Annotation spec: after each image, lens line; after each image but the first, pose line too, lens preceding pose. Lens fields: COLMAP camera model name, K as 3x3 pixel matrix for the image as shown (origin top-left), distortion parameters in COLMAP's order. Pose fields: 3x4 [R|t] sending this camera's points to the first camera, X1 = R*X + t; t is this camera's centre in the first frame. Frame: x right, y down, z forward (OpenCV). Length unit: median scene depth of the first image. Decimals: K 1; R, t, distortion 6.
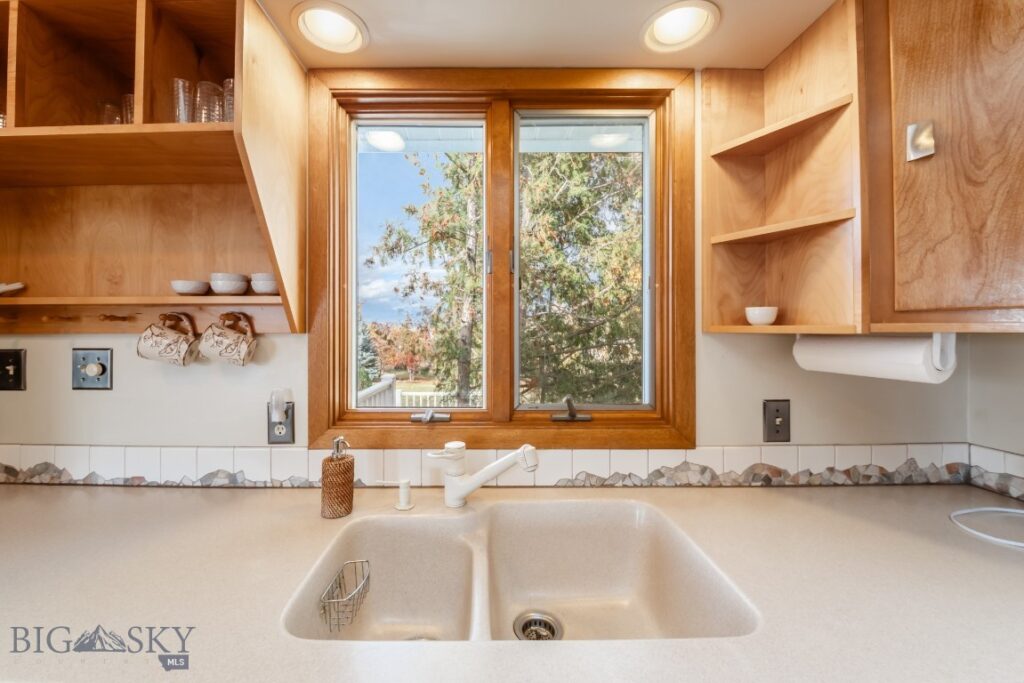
lens RADIAL K [[381.1, 0, 488.8], [0, 381.1, 321.9], [0, 0, 1]] dist [-0.016998, -0.000002]
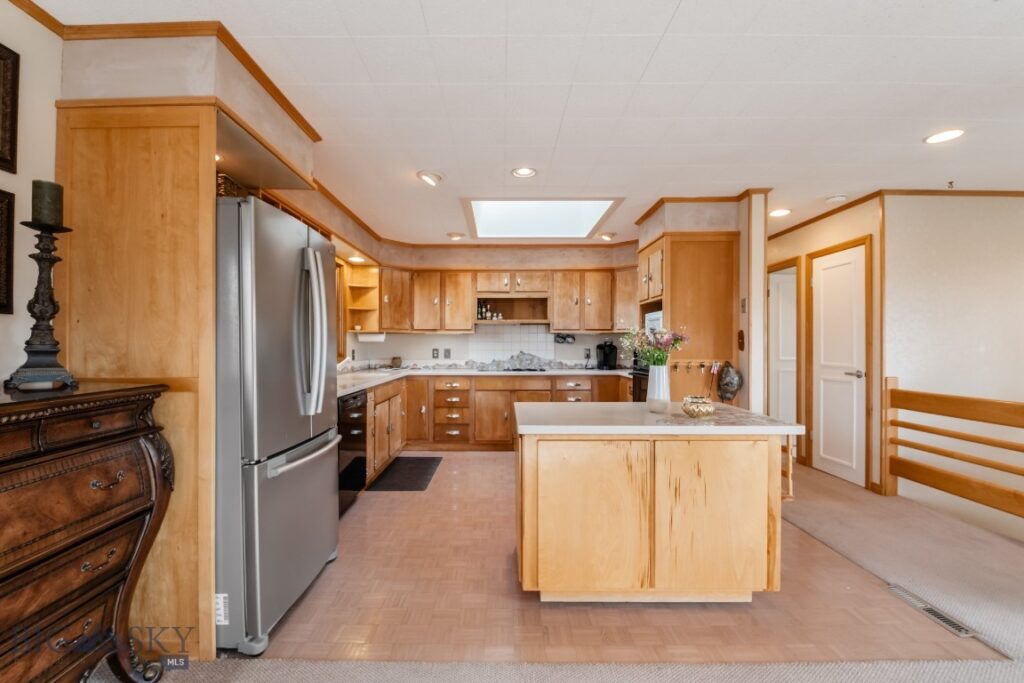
lens RADIAL K [[425.2, 0, 488.1], [0, 425.2, 340.5], [0, 0, 1]] dist [-0.014271, -0.000011]
pose [[0.036912, 0.012291, 0.999243, -3.637783], [-0.016854, 0.999790, -0.011675, 0.140390], [-0.999176, -0.016410, 0.037111, -0.562365]]
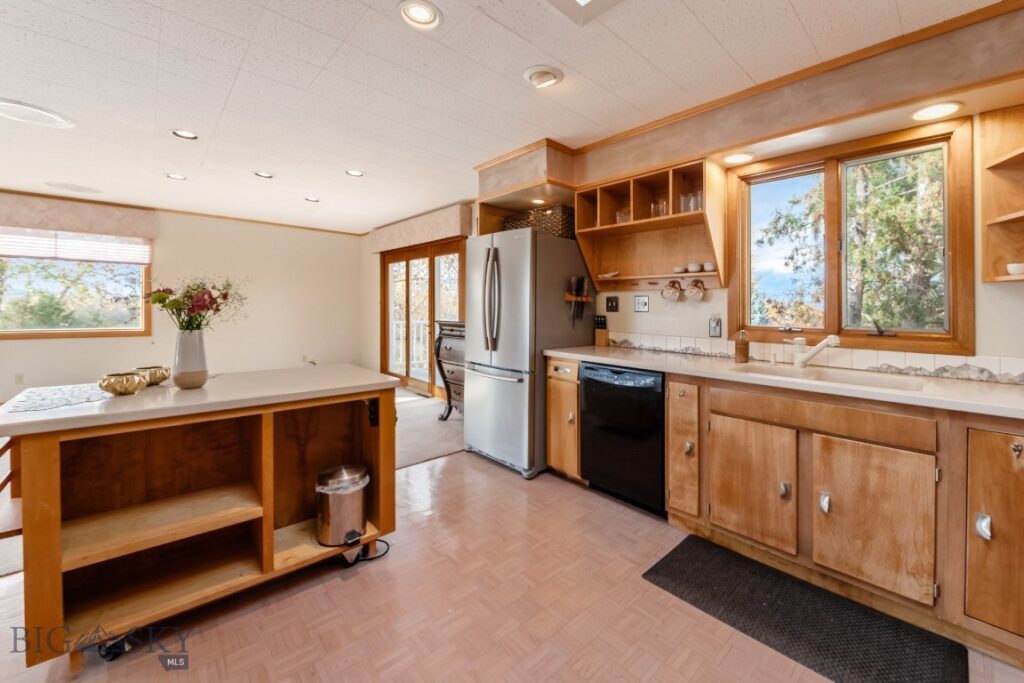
lens RADIAL K [[405.6, 0, 551.9], [0, 405.6, 304.3], [0, 0, 1]] dist [-0.016468, -0.000609]
pose [[0.704625, 0.005995, -0.709555, 0.479231], [0.001051, 0.999954, 0.009493, 0.102440], [0.709579, -0.007435, 0.704586, -1.404373]]
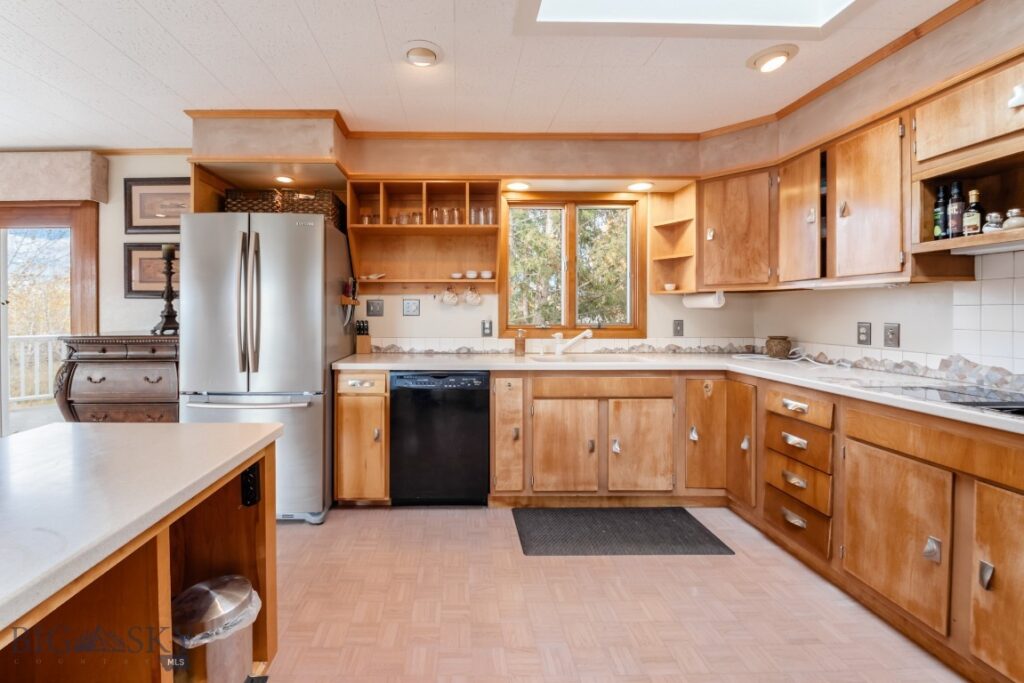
lens RADIAL K [[415.2, 0, 460.2], [0, 415.2, 312.0], [0, 0, 1]] dist [-0.011160, -0.000015]
pose [[0.999991, 0.002502, 0.003558, -0.748646], [-0.002571, 0.999804, 0.019653, 0.099587], [-0.003508, -0.019662, 0.999801, -1.843988]]
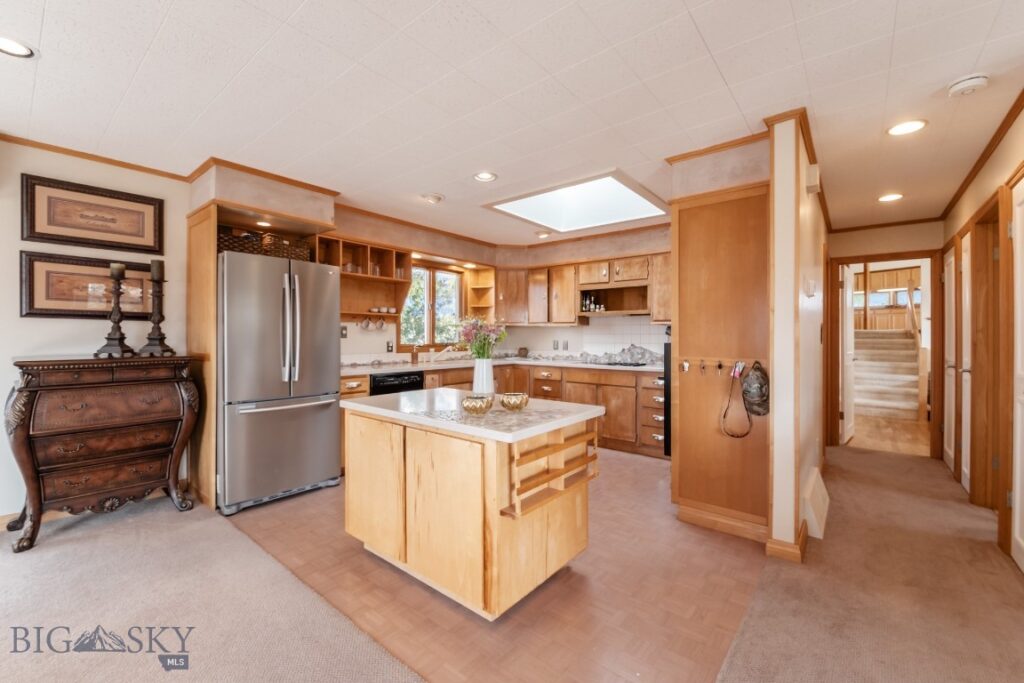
lens RADIAL K [[415.4, 0, 509.5], [0, 415.4, 331.4], [0, 0, 1]] dist [-0.015162, -0.000224]
pose [[0.642660, 0.015050, 0.766004, -2.991580], [-0.019450, 0.999805, -0.003325, 0.102087], [-0.765905, -0.012762, 0.642827, -2.625928]]
